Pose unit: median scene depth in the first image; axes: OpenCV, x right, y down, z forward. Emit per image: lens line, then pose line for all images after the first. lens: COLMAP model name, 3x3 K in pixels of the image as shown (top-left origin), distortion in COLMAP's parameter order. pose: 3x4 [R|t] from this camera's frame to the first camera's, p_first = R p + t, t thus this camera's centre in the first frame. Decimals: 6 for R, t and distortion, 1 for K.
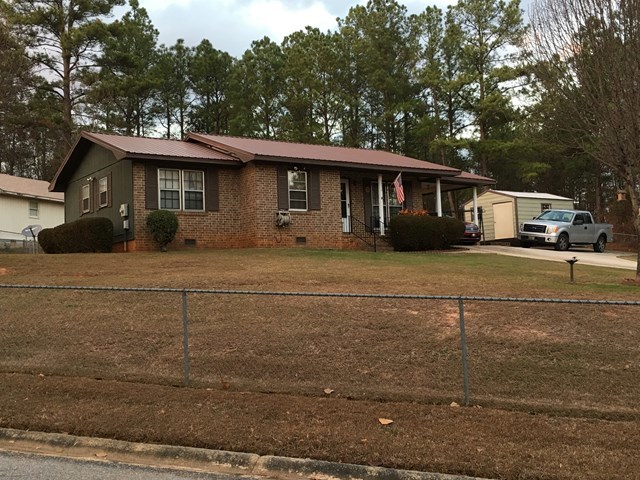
lens RADIAL K [[757.4, 0, 320.0], [0, 757.4, 240.0], [0, 0, 1]] dist [0.080380, -0.004126]
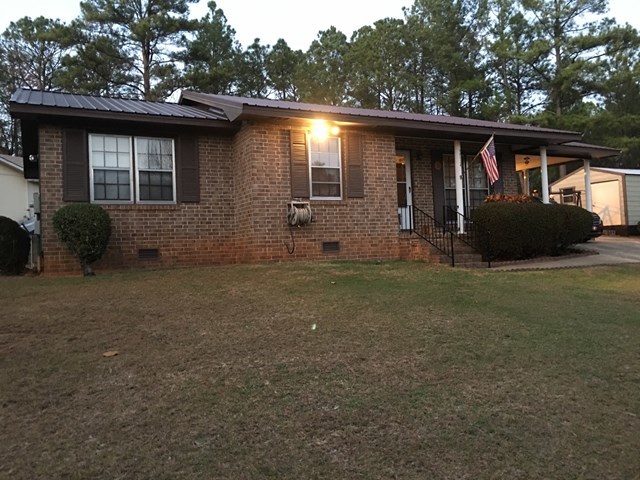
lens RADIAL K [[545.1, 0, 320.0], [0, 545.1, 240.0], [0, 0, 1]] dist [0.058706, -0.074762]
pose [[0.990614, -0.005913, -0.136561, 0.023556], [0.012187, 0.998906, 0.045151, -0.022311], [0.136145, -0.046392, 0.989602, 0.481552]]
